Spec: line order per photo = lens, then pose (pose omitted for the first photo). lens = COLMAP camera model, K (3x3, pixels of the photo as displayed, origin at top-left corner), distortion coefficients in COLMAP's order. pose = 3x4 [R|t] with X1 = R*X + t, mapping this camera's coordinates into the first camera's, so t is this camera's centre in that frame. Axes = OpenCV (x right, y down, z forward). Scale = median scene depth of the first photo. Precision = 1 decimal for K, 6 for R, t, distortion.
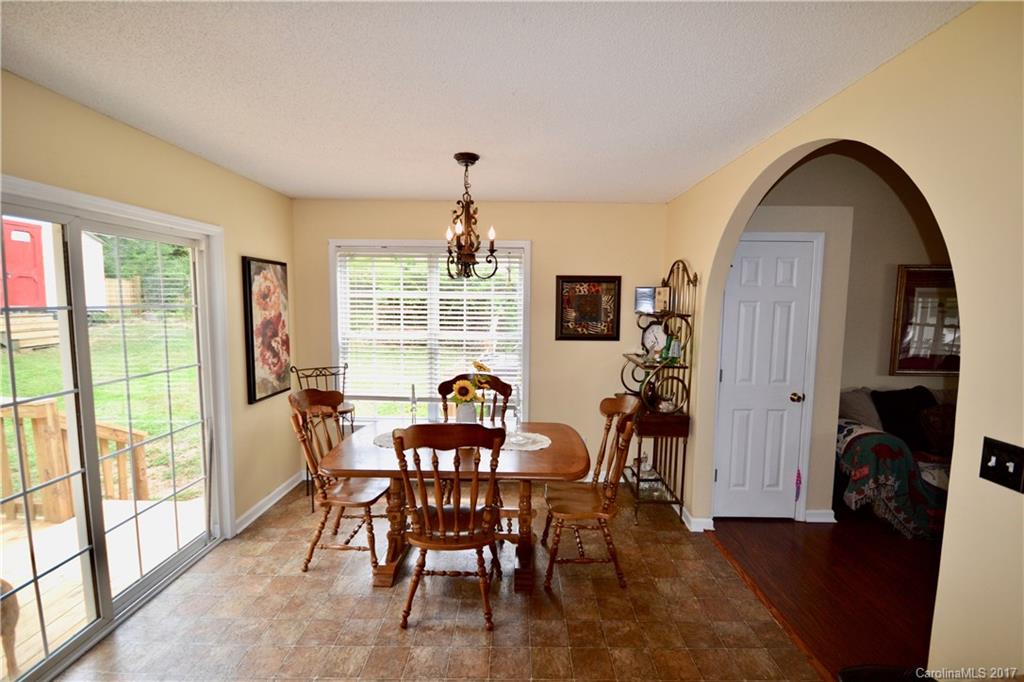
lens RADIAL K [[454.4, 0, 519.3], [0, 454.4, 343.6], [0, 0, 1]] dist [-0.003792, 0.000014]
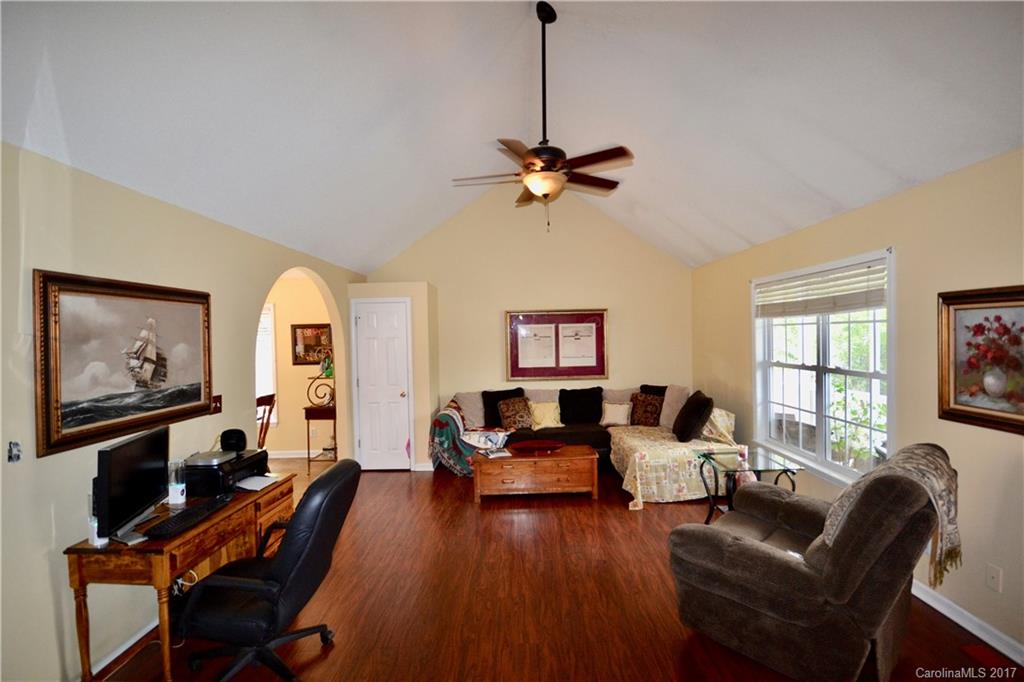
lens RADIAL K [[454.4, 0, 519.3], [0, 454.4, 343.6], [0, 0, 1]] dist [-0.003792, 0.000014]
pose [[0.999523, -0.030894, 0.000323, 1.029733], [0.030834, 0.996800, -0.073749, 0.068275], [0.001956, 0.073724, 0.997277, -0.671382]]
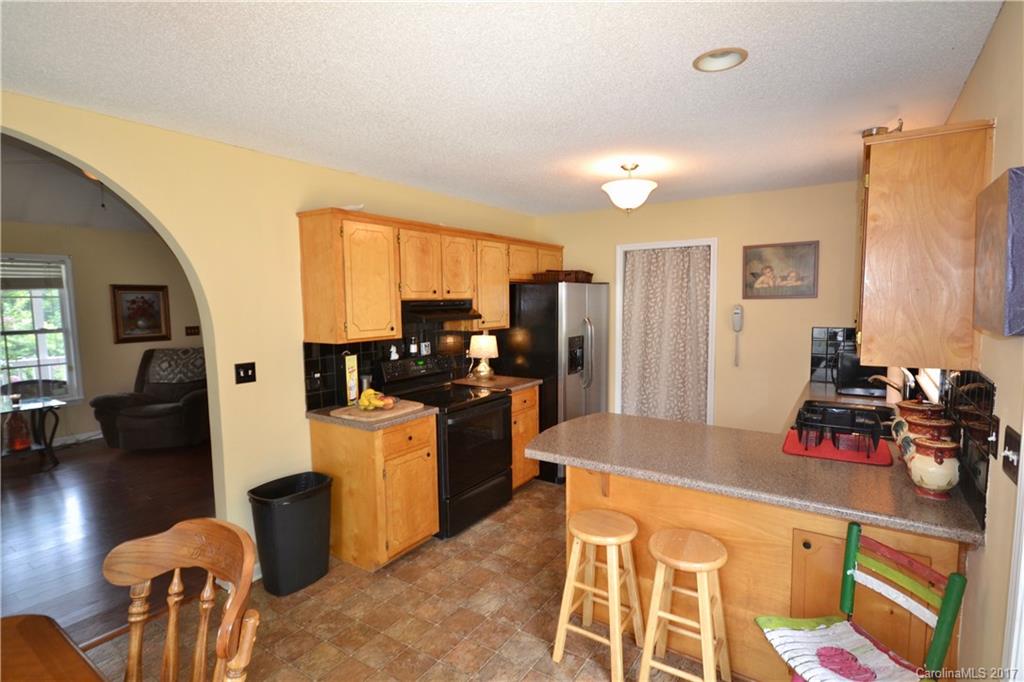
lens RADIAL K [[510.3, 0, 525.2], [0, 510.3, 343.5], [0, 0, 1]] dist [0.001816, -0.000130]
pose [[-0.838245, -0.051129, 0.542891, -0.475919], [0.050459, 0.984050, 0.170588, -0.077919], [-0.542954, 0.170389, -0.822295, 0.789777]]
